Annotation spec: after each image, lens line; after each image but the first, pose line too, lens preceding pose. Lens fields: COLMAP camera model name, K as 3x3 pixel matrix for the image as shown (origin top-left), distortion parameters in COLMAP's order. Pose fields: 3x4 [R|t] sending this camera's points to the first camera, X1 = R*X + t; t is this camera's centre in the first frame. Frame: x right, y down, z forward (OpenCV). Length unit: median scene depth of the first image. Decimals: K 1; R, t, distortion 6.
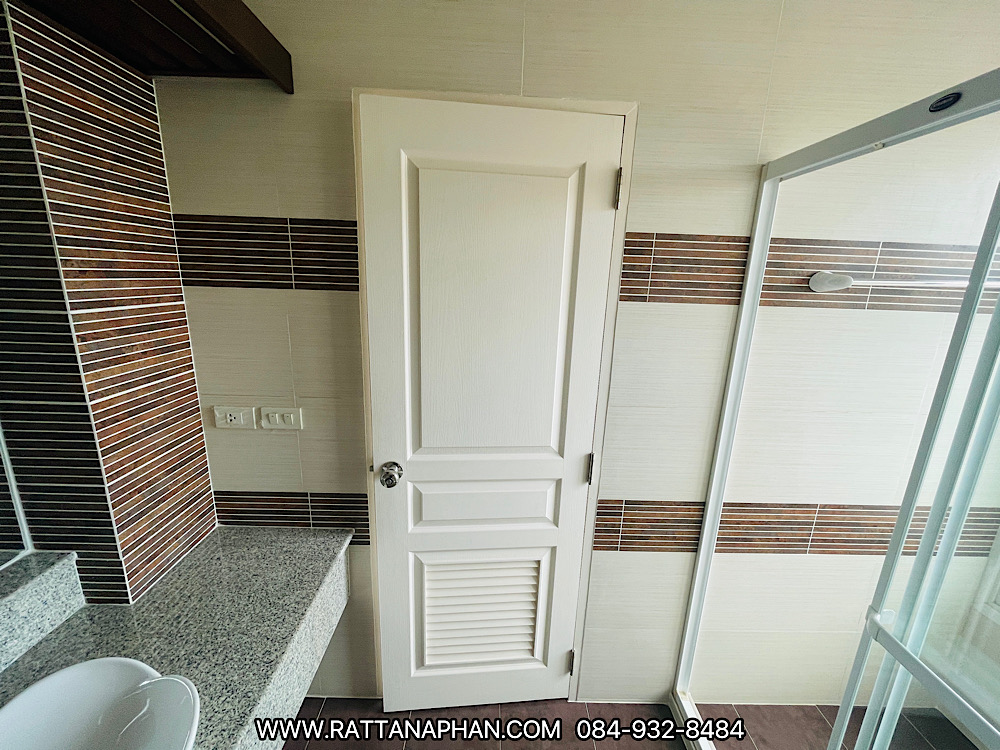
lens RADIAL K [[403.7, 0, 507.1], [0, 403.7, 373.5], [0, 0, 1]] dist [-0.001685, -0.000366]
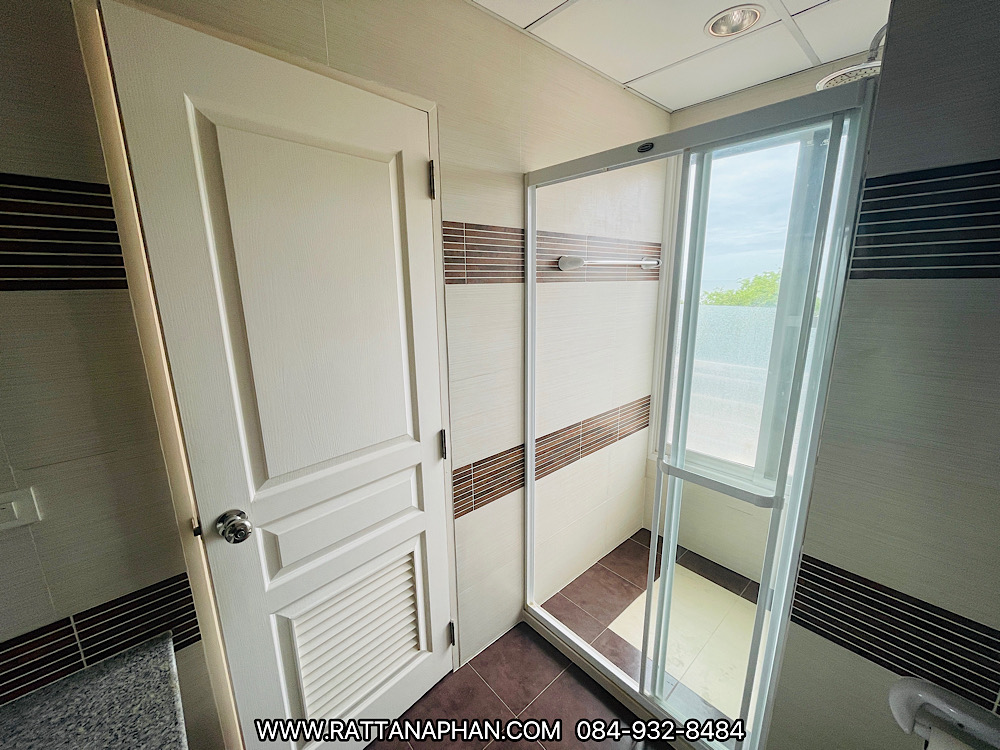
lens RADIAL K [[403.7, 0, 501.5], [0, 403.7, 375.5], [0, 0, 1]] dist [-0.001685, -0.000366]
pose [[0.752793, -0.192062, 0.629614, -0.320145], [0.192885, 0.978864, 0.067979, 0.016157], [-0.629363, 0.070269, 0.773928, 0.070611]]
